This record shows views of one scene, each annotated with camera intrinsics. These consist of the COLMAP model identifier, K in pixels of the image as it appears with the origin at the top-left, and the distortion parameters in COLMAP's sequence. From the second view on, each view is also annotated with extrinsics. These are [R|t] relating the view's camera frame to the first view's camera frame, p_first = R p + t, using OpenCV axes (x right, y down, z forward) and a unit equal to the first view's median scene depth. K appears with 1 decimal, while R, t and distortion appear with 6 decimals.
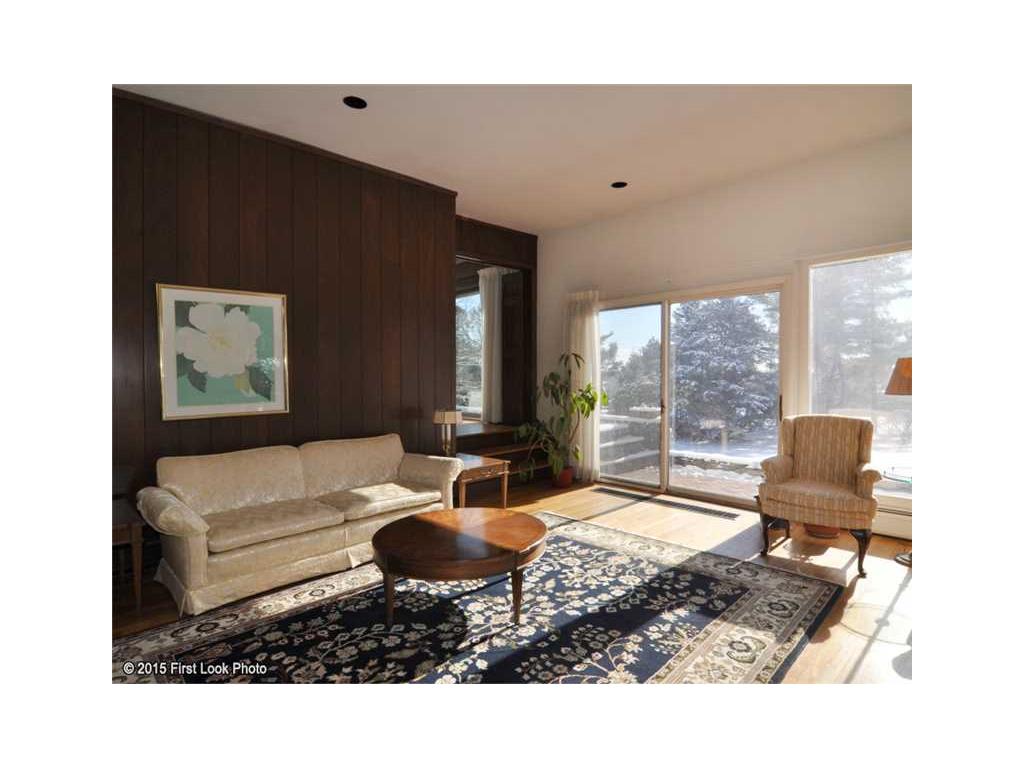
lens RADIAL K [[496.0, 0, 517.9], [0, 496.0, 384.4], [0, 0, 1]] dist [-0.020486, -0.000300]
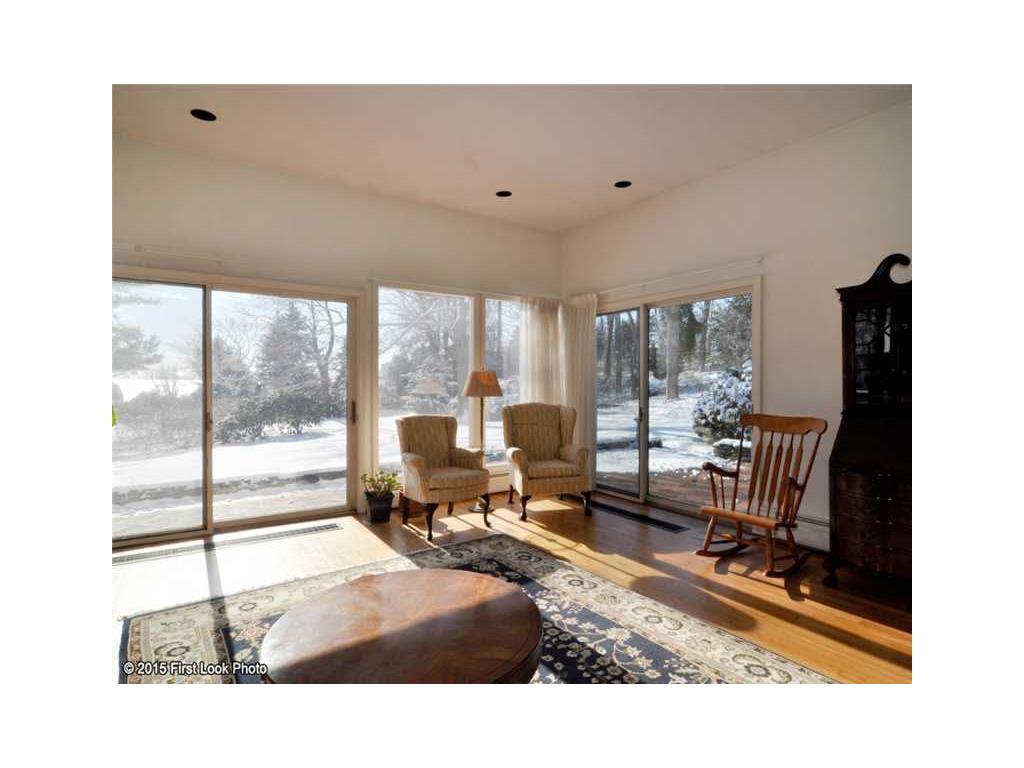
lens RADIAL K [[496.0, 0, 519.2], [0, 496.0, 383.2], [0, 0, 1]] dist [-0.020486, -0.000300]
pose [[0.135423, 0.001204, 0.990787, -0.758487], [0.012646, 0.999916, -0.002944, -0.011725], [-0.990707, 0.012928, 0.135396, 0.794243]]
